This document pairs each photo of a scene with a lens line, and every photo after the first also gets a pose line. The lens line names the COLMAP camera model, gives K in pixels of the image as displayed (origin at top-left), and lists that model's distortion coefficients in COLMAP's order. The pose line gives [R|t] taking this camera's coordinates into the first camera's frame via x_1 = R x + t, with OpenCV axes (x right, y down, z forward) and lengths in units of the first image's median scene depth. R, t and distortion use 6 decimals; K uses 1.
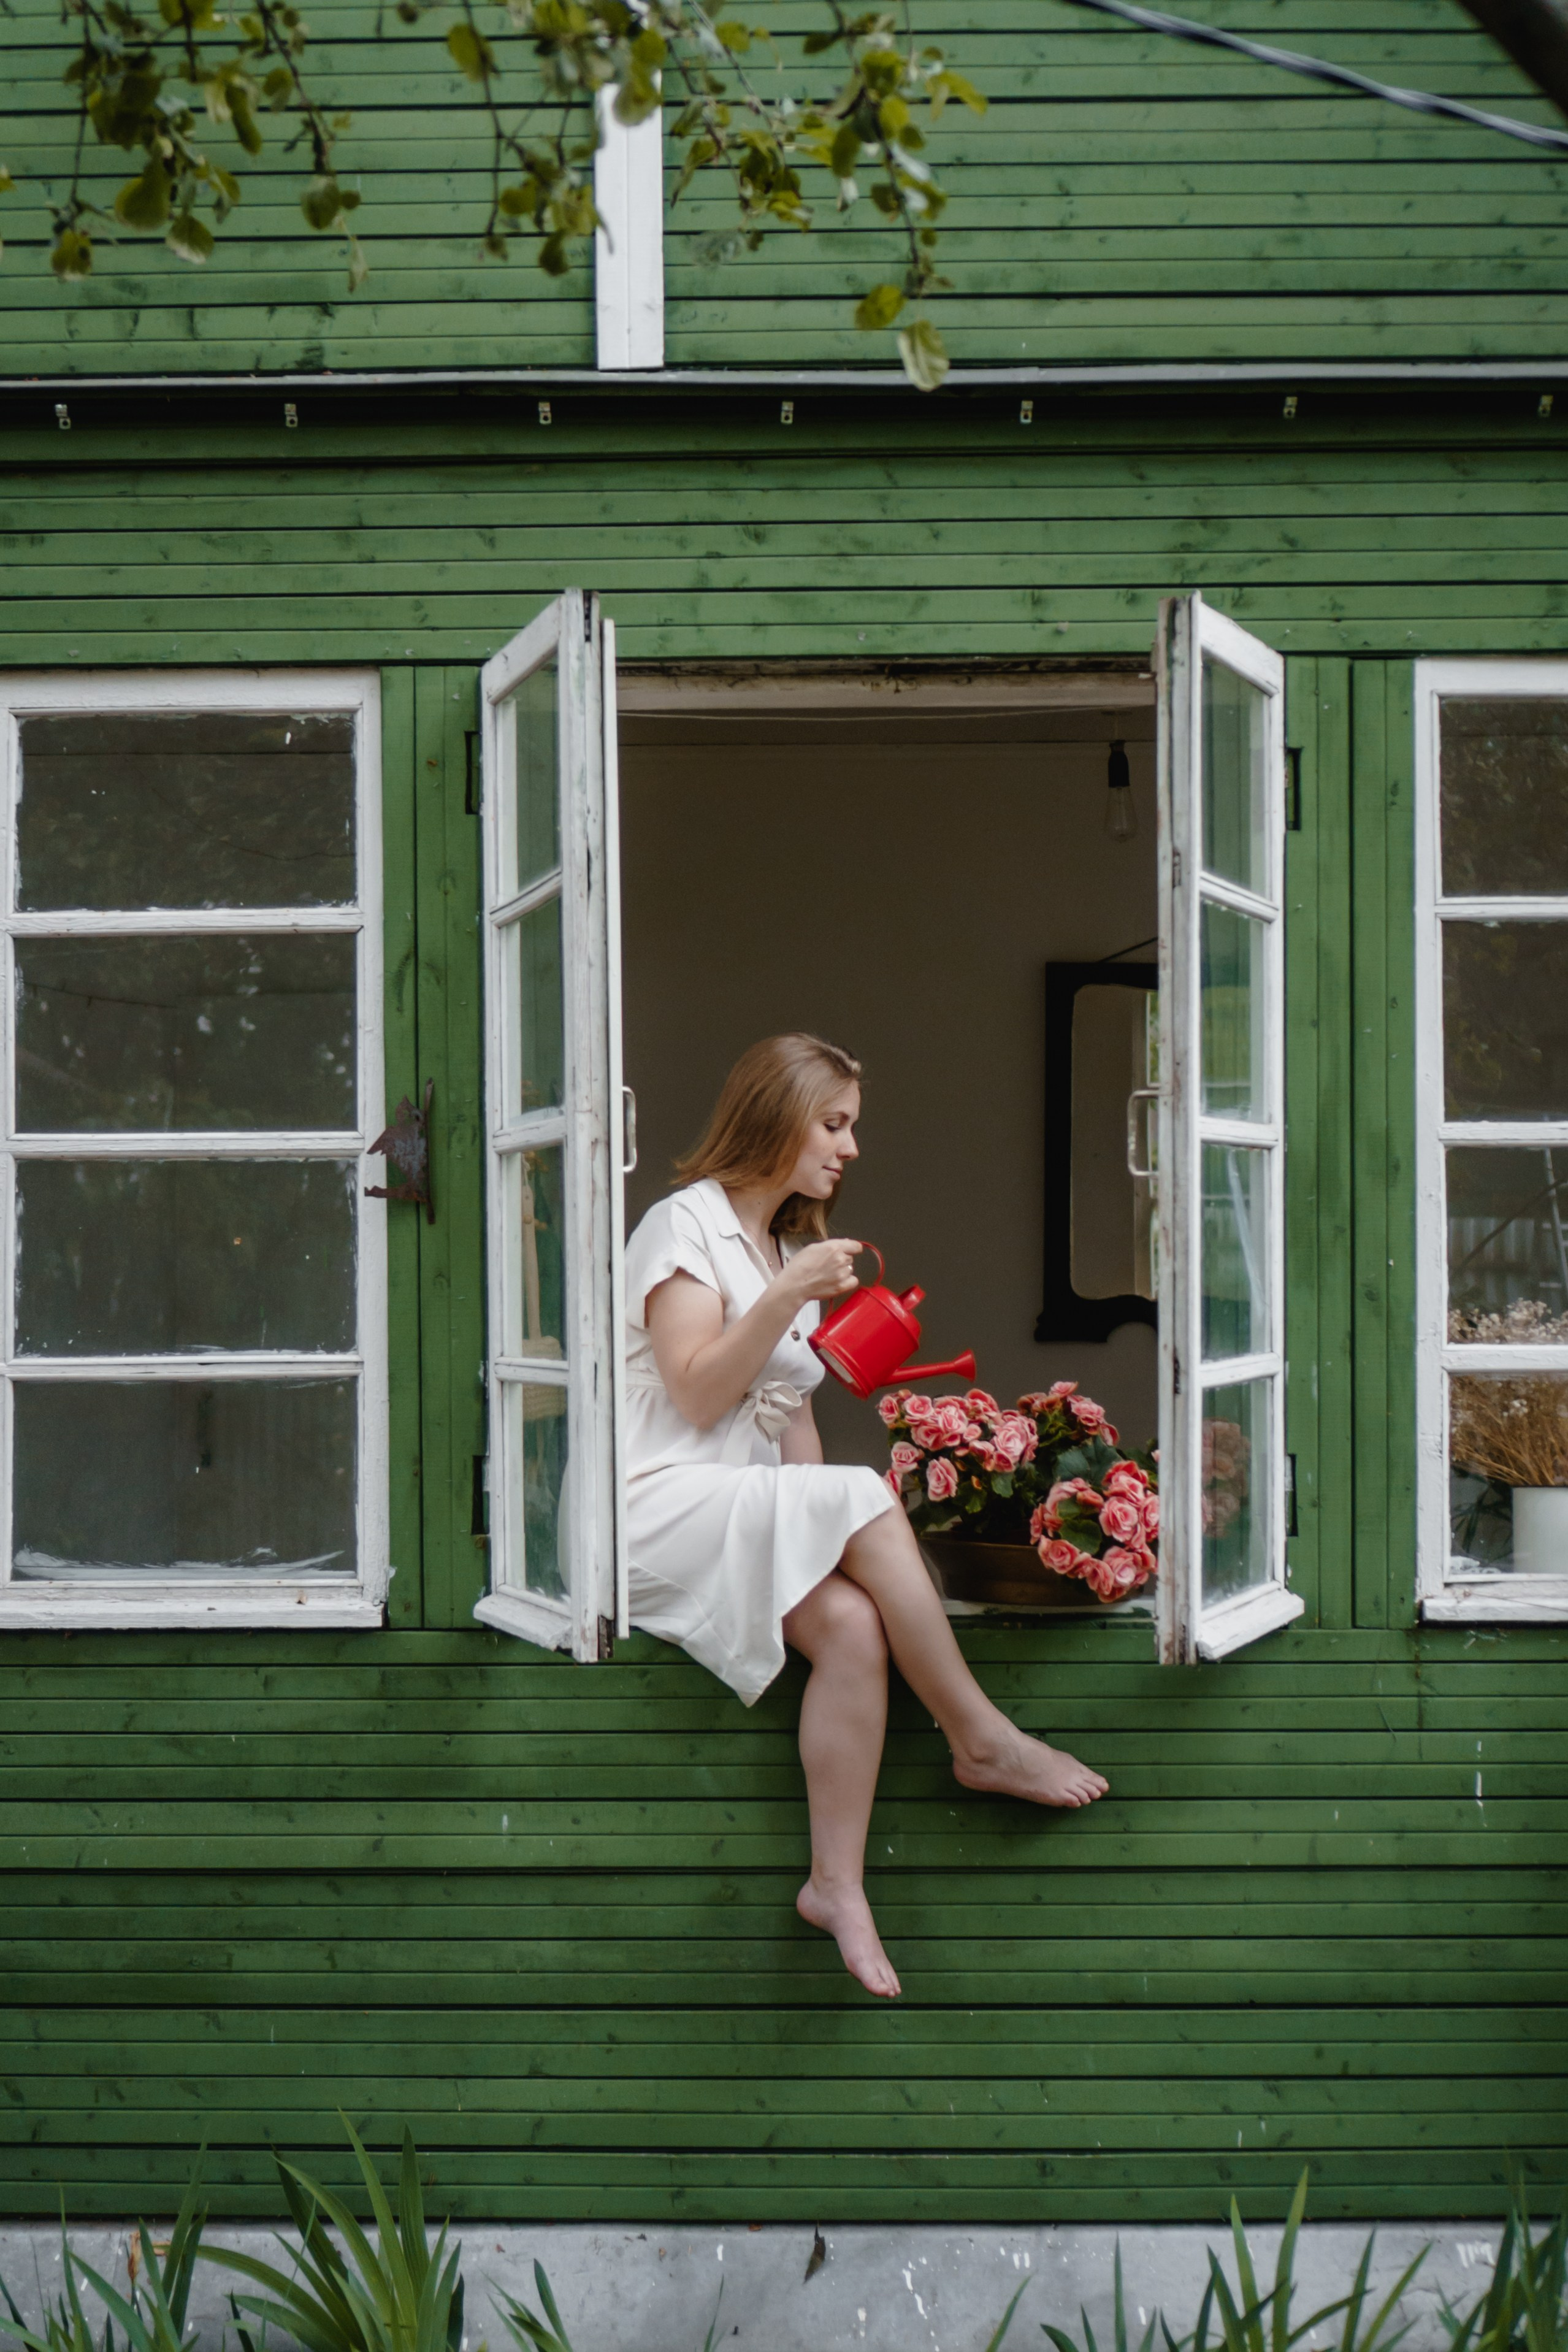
lens RADIAL K [[3519.0, 0, 783.0], [0, 3519.0, 1164.6], [0, 0, 1]] dist [-0.041302, 0.000000]
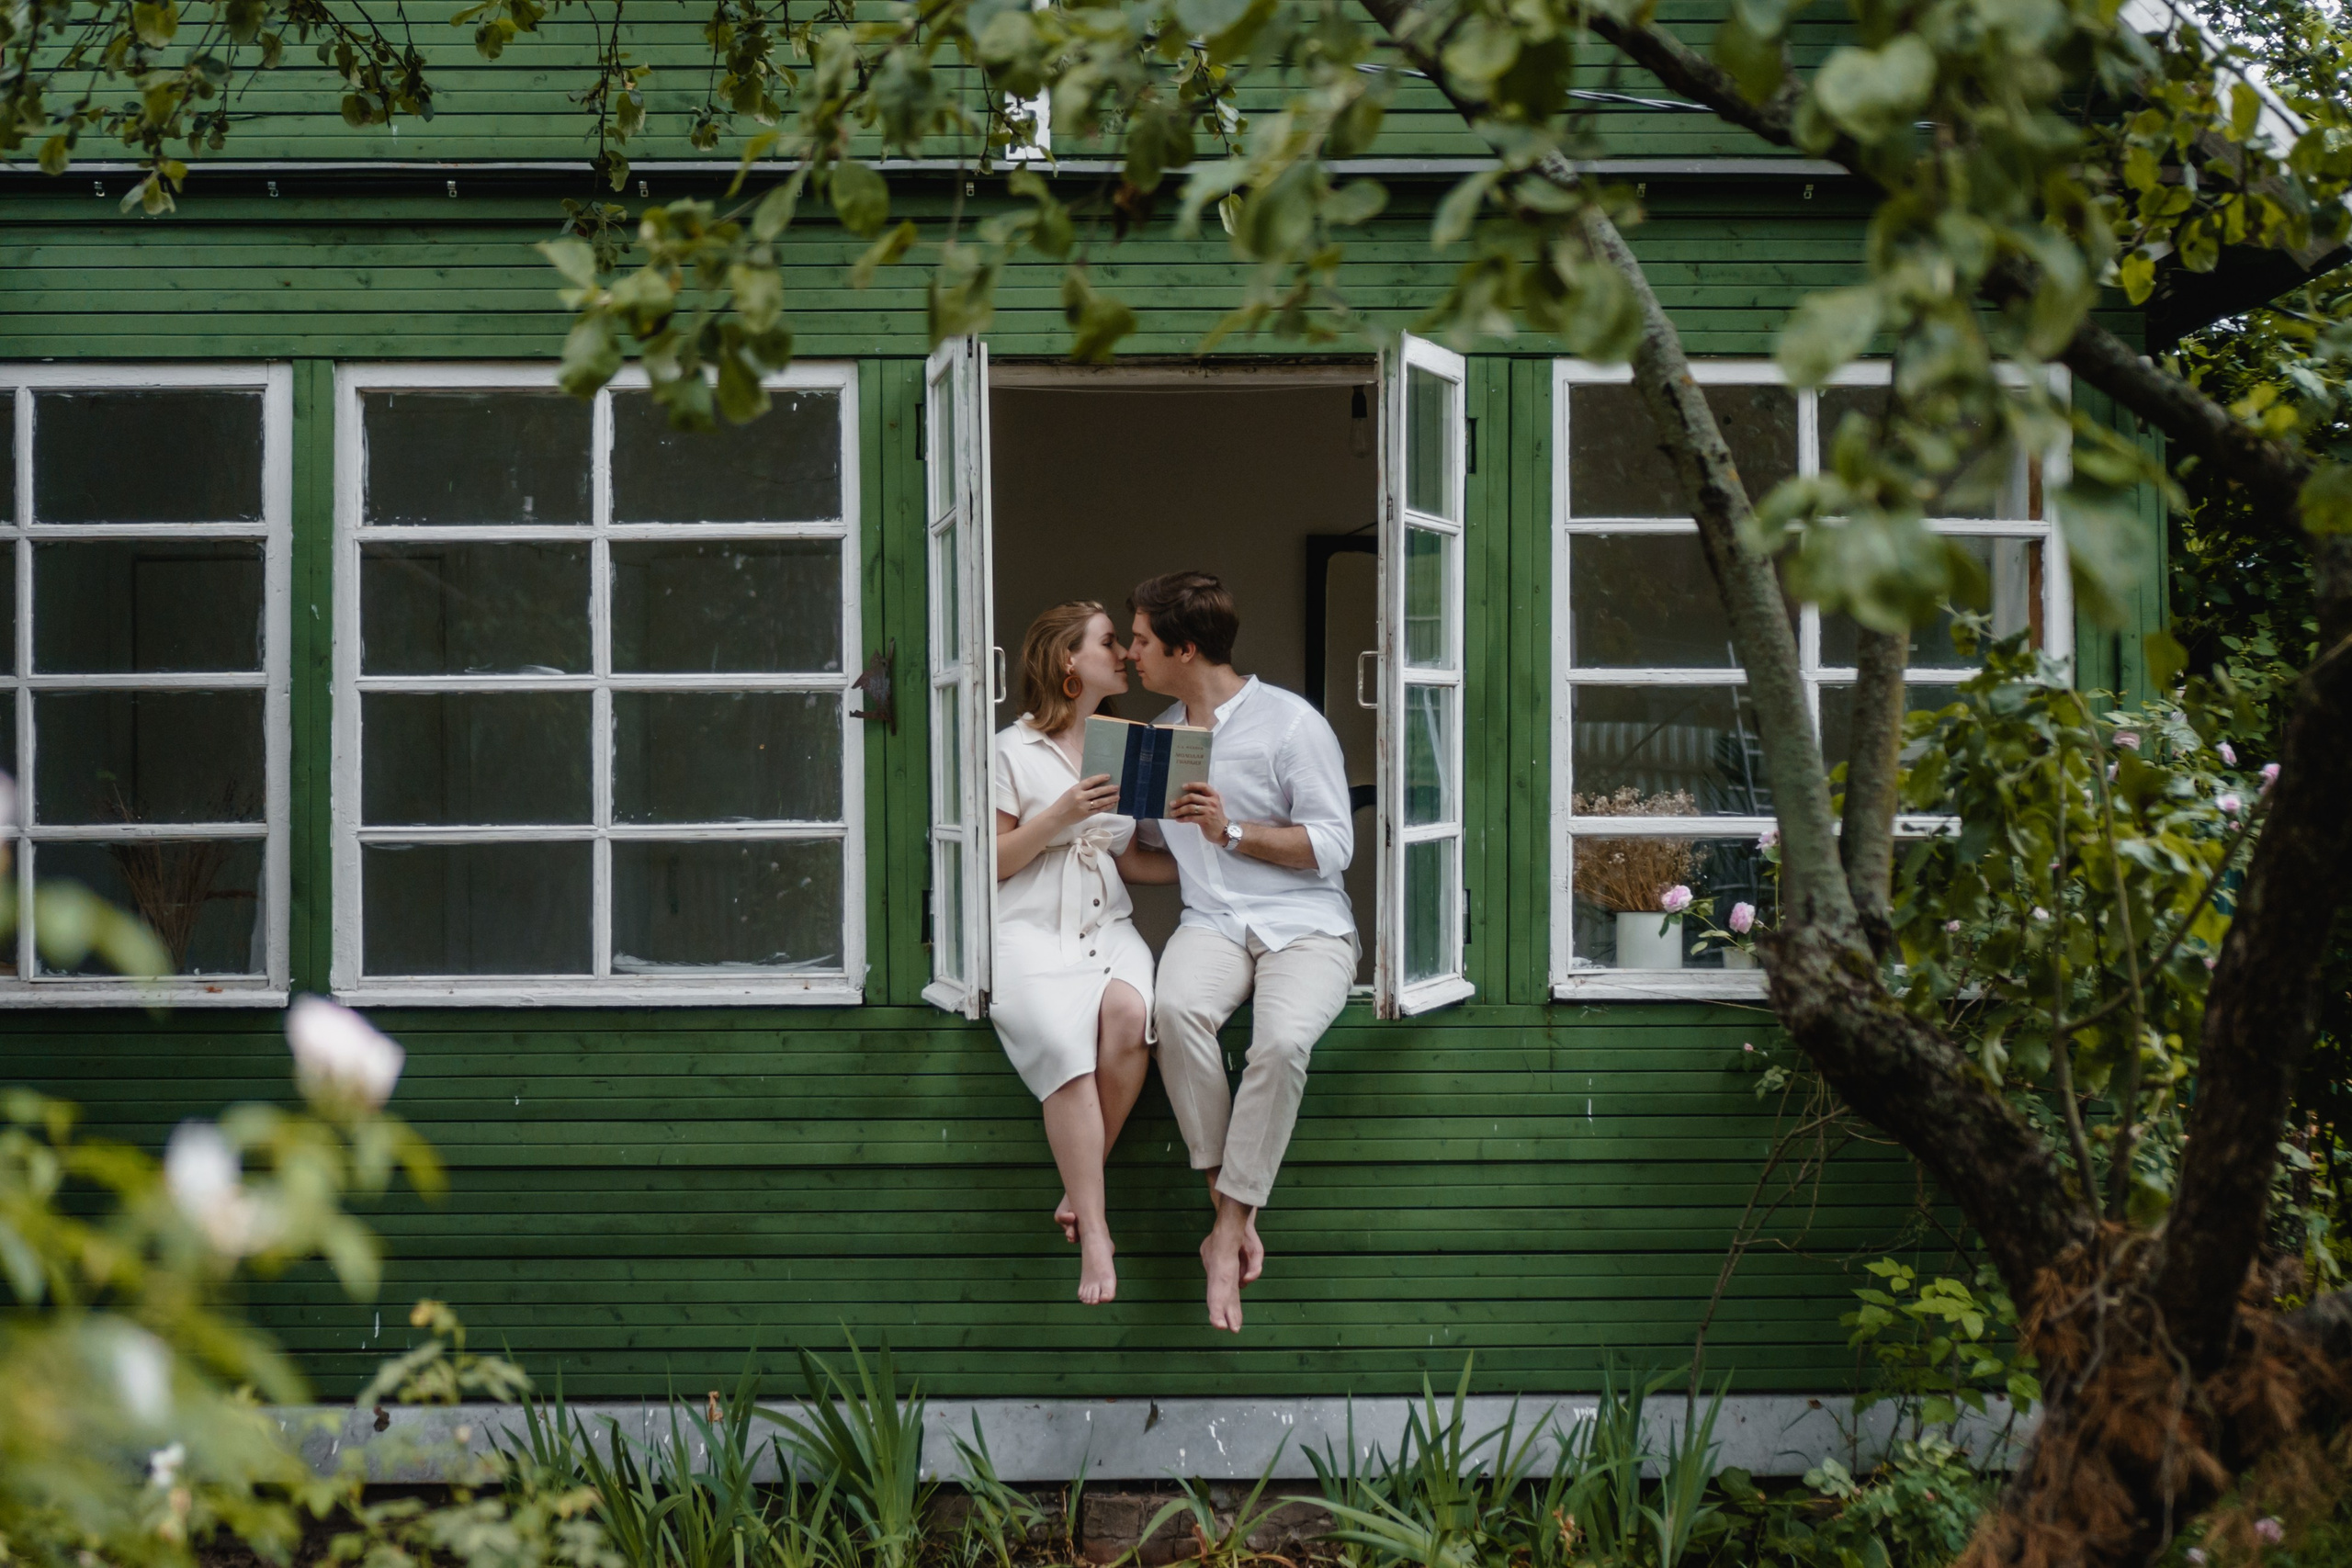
lens RADIAL K [[3518.9, 0, 1174.0], [0, 3518.9, 786.6], [0, 0, 1]] dist [-0.041302, 0.000000]
pose [[0.999296, 0.001014, 0.037494, -0.037571], [-0.002339, 0.999373, 0.035331, -0.014554], [-0.037435, -0.035394, 0.998672, -0.499799]]
